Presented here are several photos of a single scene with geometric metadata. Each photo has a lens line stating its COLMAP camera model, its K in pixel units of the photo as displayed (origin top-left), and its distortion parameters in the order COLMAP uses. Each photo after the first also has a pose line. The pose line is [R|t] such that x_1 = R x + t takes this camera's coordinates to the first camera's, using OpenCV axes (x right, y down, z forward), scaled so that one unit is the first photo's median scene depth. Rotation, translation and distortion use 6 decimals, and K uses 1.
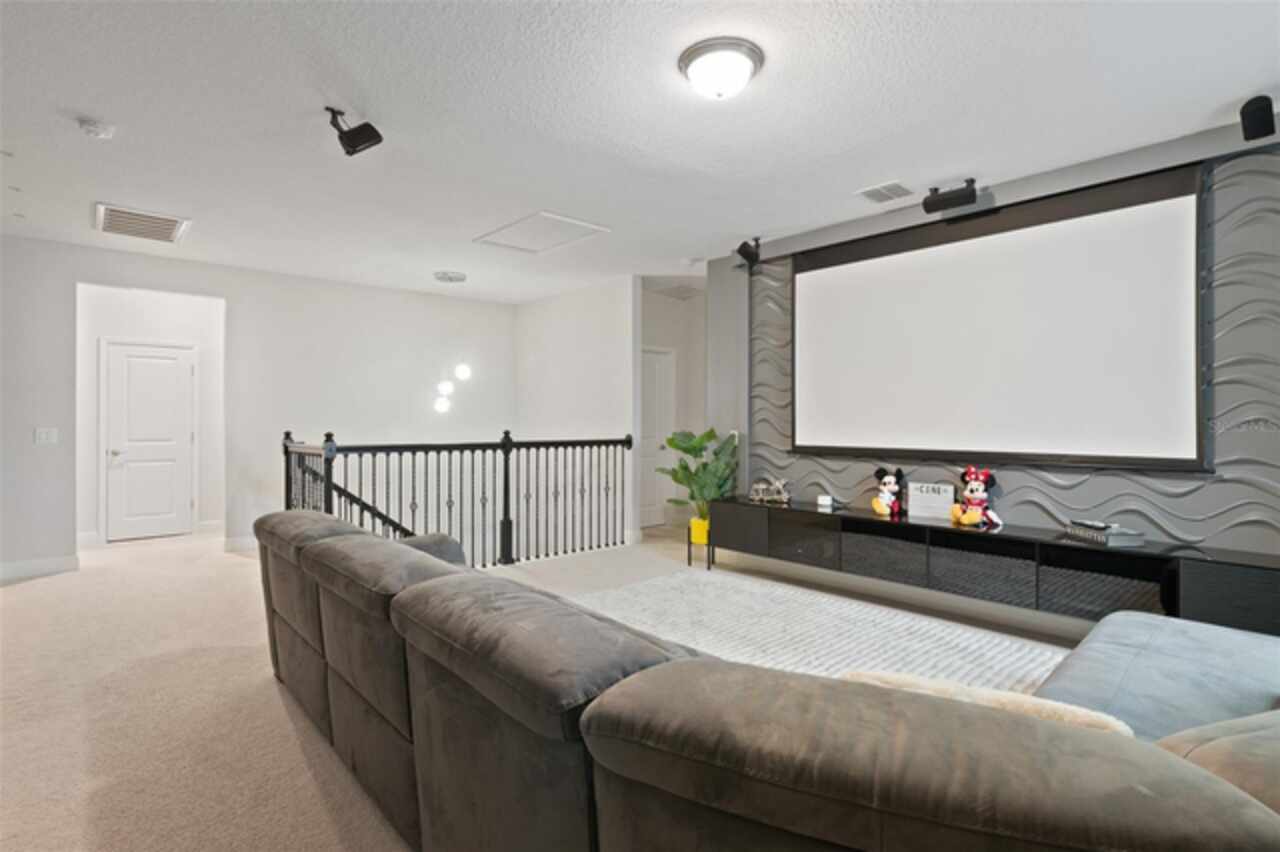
lens RADIAL K [[653.8, 0, 640.0], [0, 653.8, 426.0], [0, 0, 1]] dist [-0.000975, -0.000177]
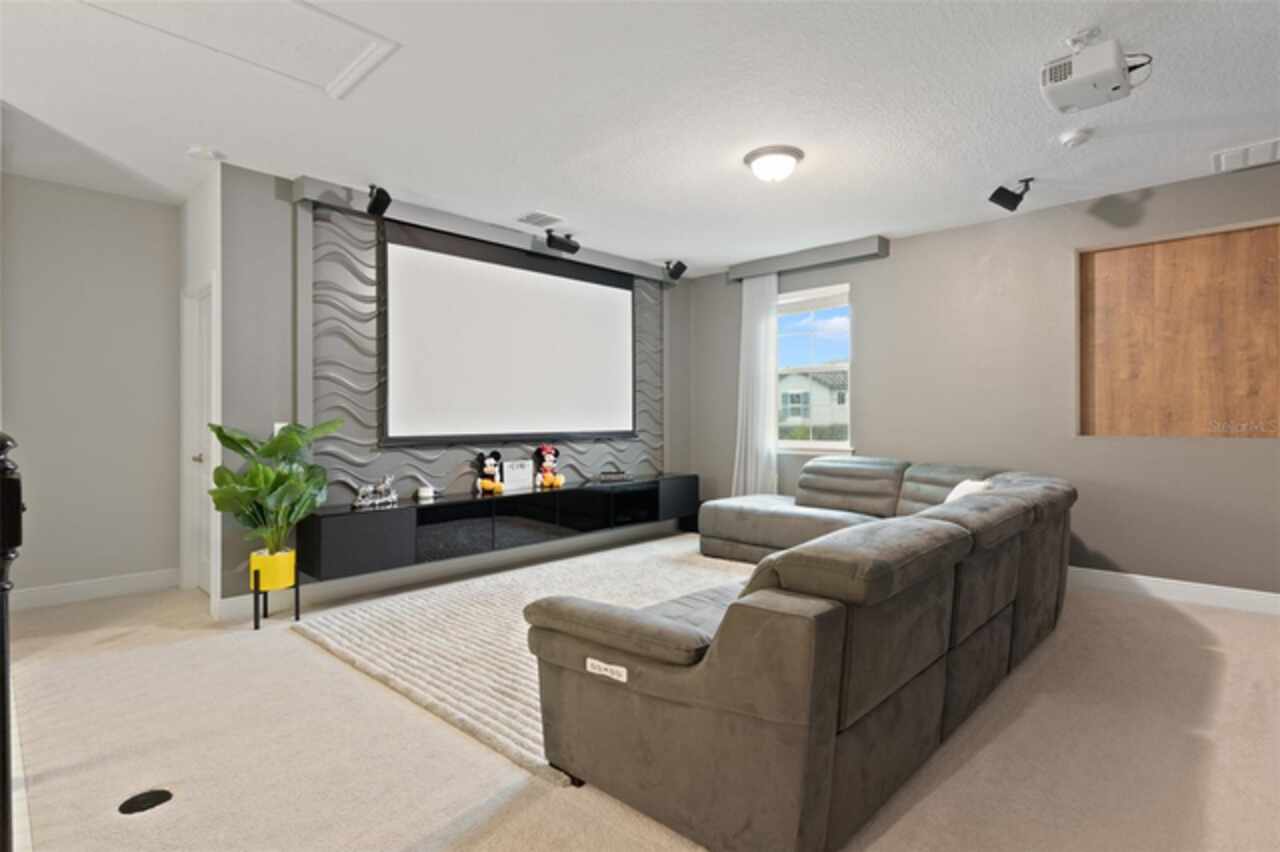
lens RADIAL K [[653.8, 0, 640.0], [0, 653.8, 426.0], [0, 0, 1]] dist [-0.000975, -0.000177]
pose [[-0.098182, -0.026524, 0.994815, -0.701786], [0.000455, 0.999643, 0.026698, -0.008909], [-0.995168, 0.003074, -0.098135, 0.779757]]
